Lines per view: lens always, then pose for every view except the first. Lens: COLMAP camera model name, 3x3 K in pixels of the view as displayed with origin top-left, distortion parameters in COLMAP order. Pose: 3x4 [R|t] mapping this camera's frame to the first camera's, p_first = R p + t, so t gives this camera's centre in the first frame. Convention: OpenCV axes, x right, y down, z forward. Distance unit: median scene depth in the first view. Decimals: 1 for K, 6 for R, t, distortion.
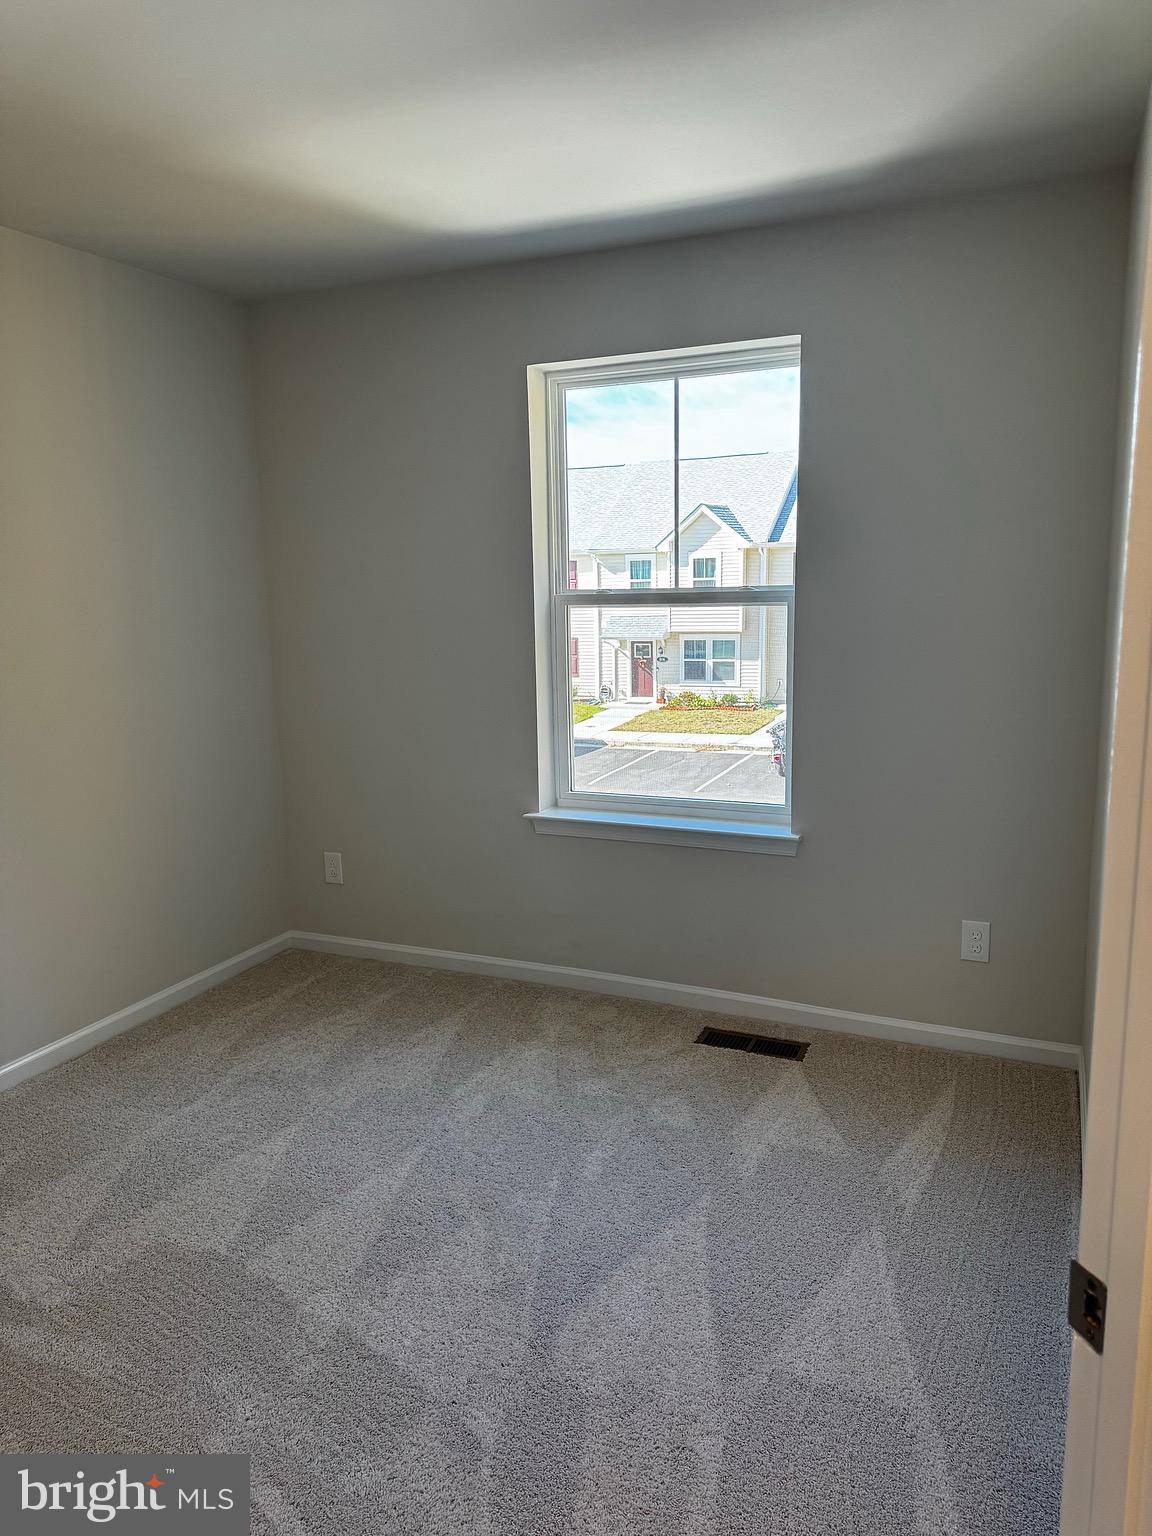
lens RADIAL K [[1101.9, 0, 579.6], [0, 1101.9, 763.5], [0, 0, 1]] dist [0.035831, -0.033833]
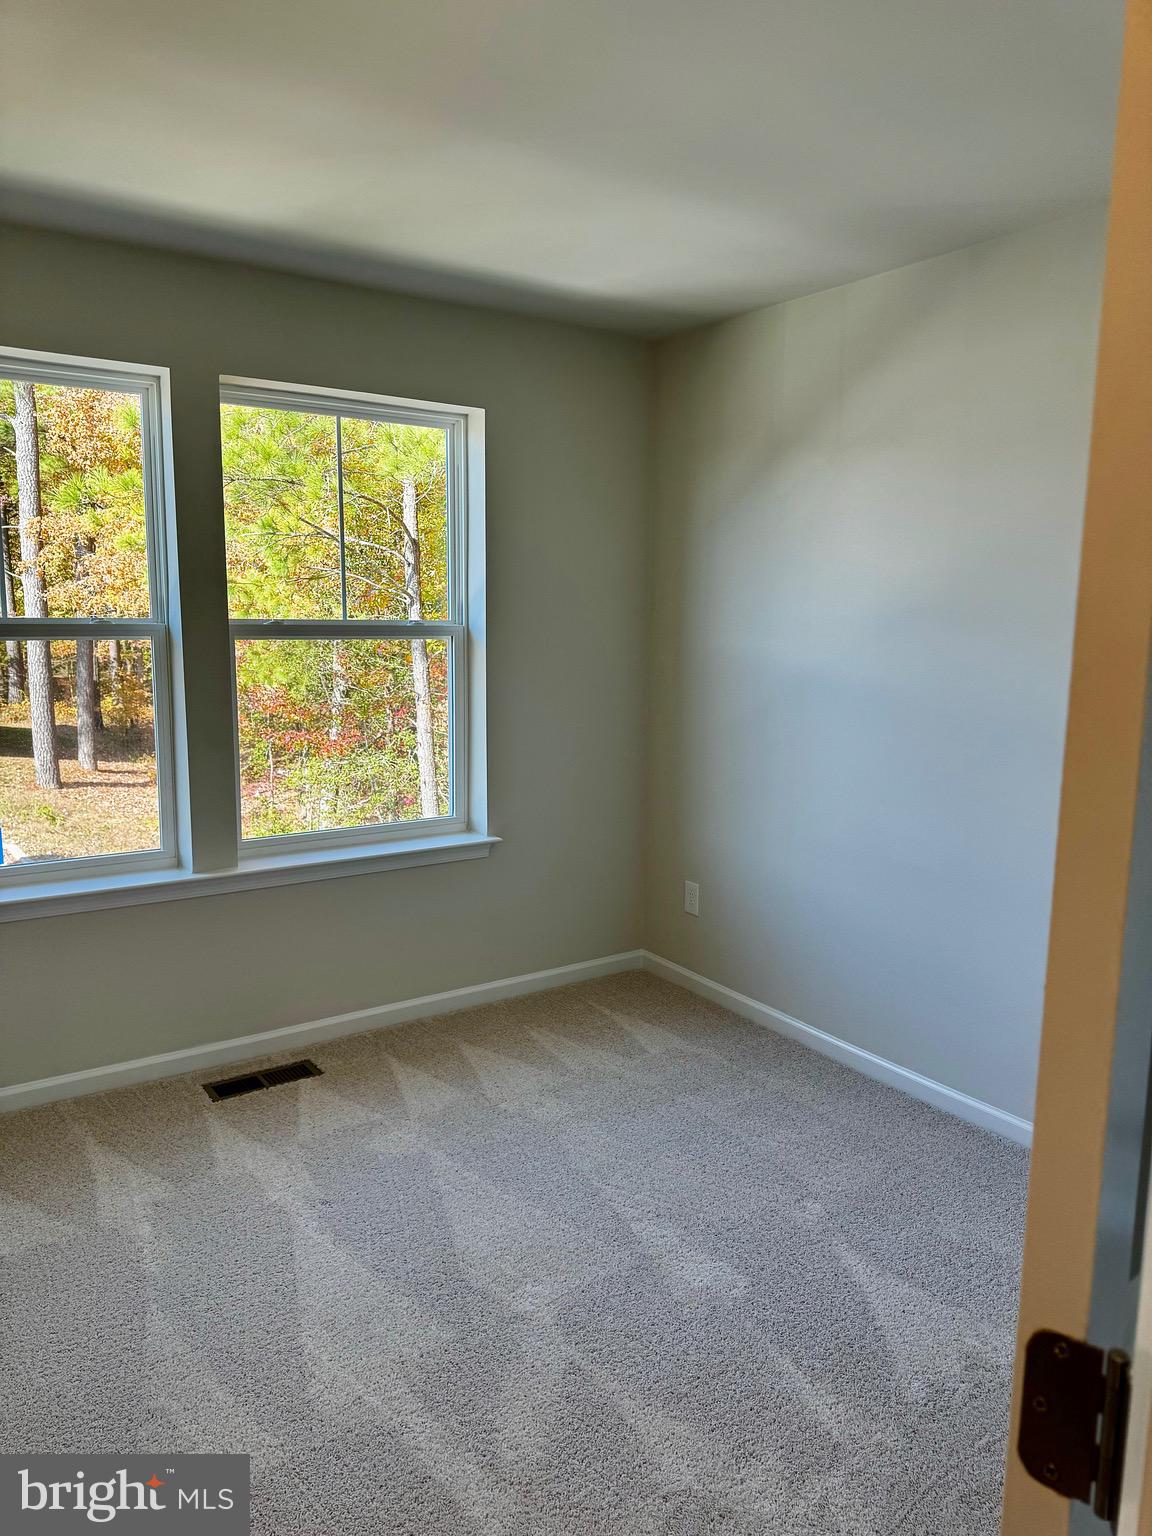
lens RADIAL K [[1086.0, 0, 576.0], [0, 1086.0, 768.0], [0, 0, 1]] dist [0.026588, -0.001997]
pose [[0.524043, -0.108224, 0.844788, -0.645612], [0.133056, 0.990118, 0.044303, -0.038617], [-0.841234, 0.089188, 0.533264, 0.287222]]
